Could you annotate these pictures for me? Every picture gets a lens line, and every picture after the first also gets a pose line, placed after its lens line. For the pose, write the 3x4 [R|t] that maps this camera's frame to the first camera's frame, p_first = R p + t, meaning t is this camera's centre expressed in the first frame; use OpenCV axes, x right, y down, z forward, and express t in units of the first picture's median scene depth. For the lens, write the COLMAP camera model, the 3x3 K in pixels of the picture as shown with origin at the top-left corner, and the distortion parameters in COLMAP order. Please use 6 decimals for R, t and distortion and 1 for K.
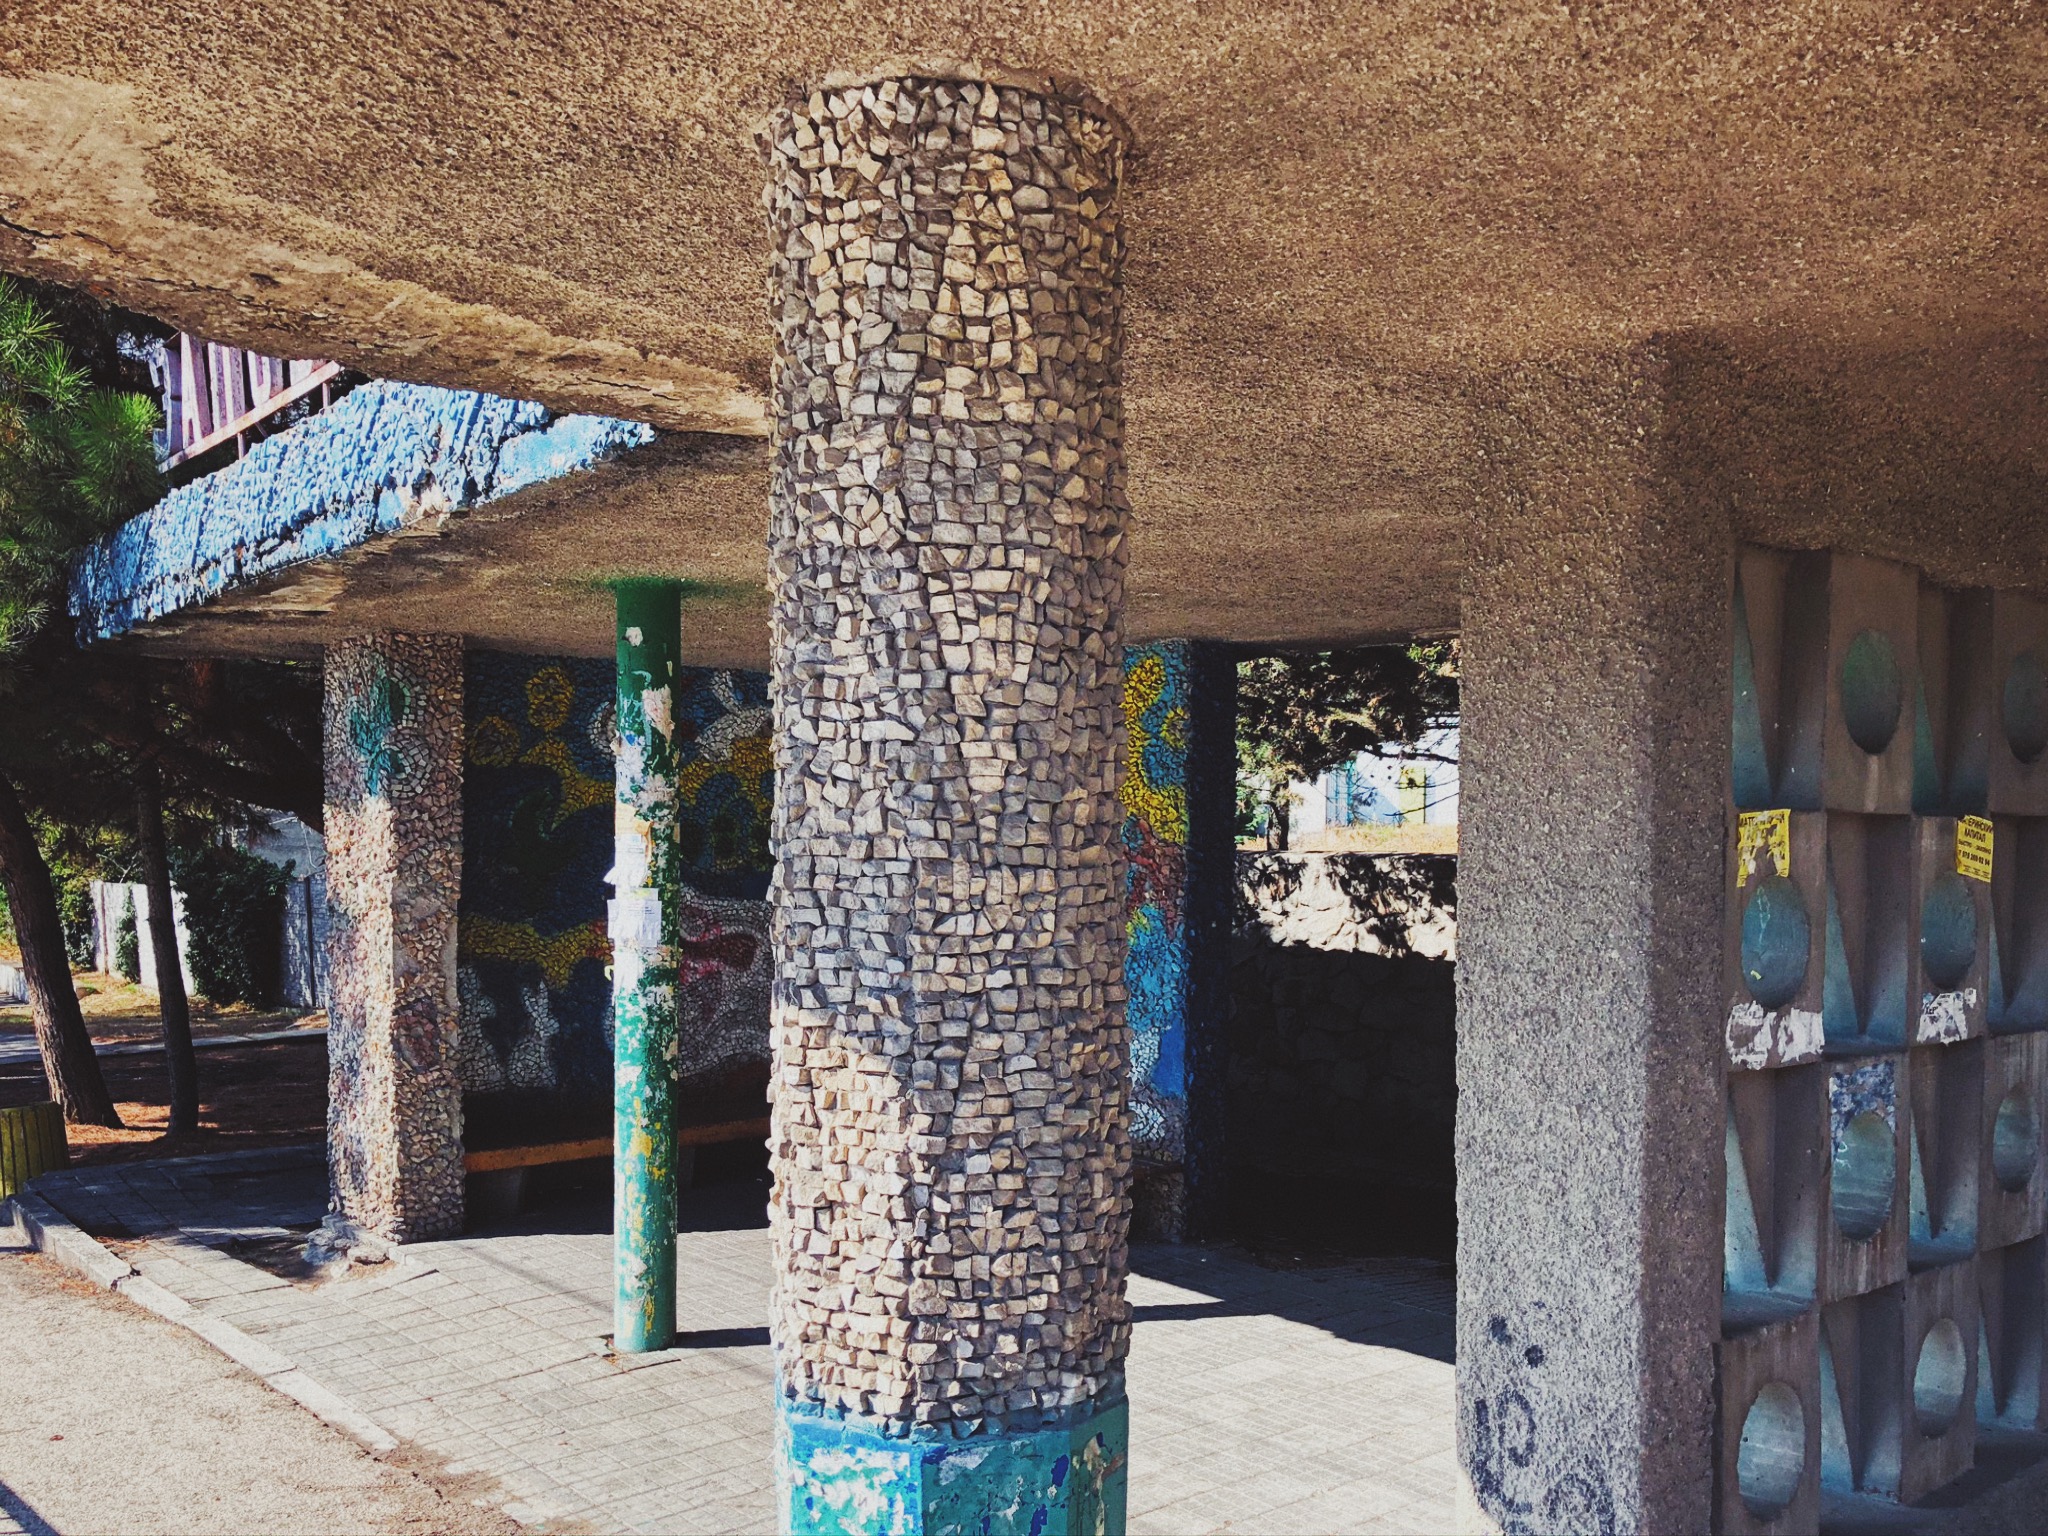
lens RADIAL K [[1687.1, 0, 1061.8], [0, 1687.1, 752.8], [0, 0, 1]] dist [0.089673, -0.106556]
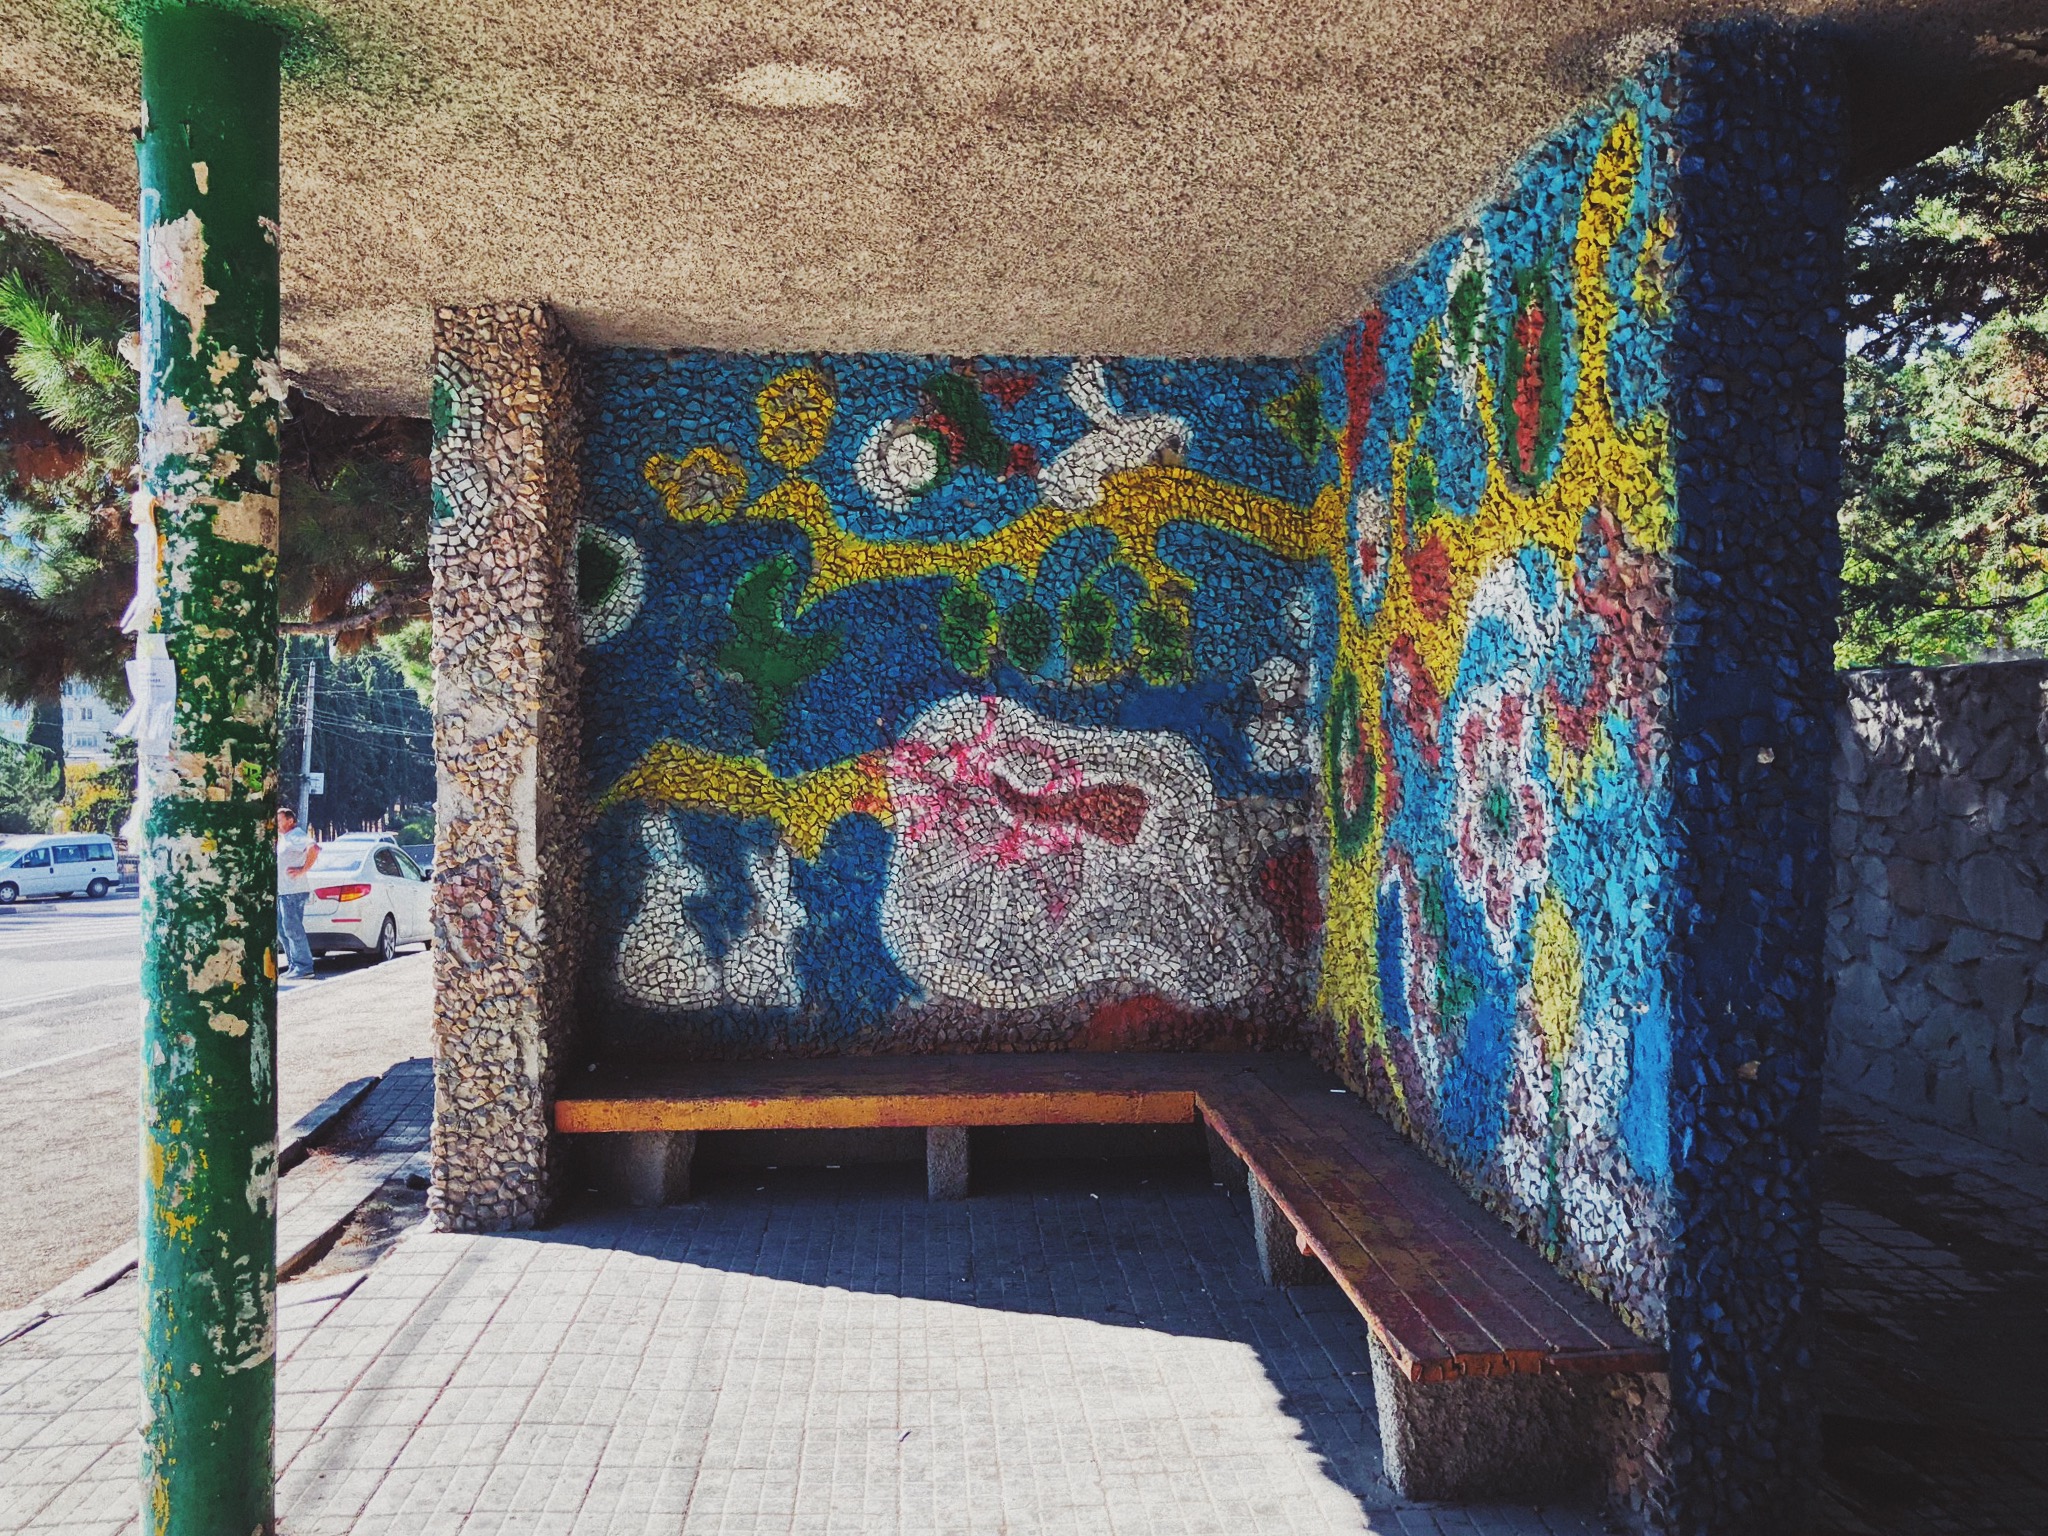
lens RADIAL K [[1777.9, 0, 1022.1], [0, 1777.9, 686.6], [0, 0, 1]] dist [0.113858, -0.115426]
pose [[0.806946, -0.018816, -0.590325, 0.201728], [0.034004, 0.999315, 0.014630, 0.074278], [0.589645, -0.031879, 0.807033, 0.566091]]
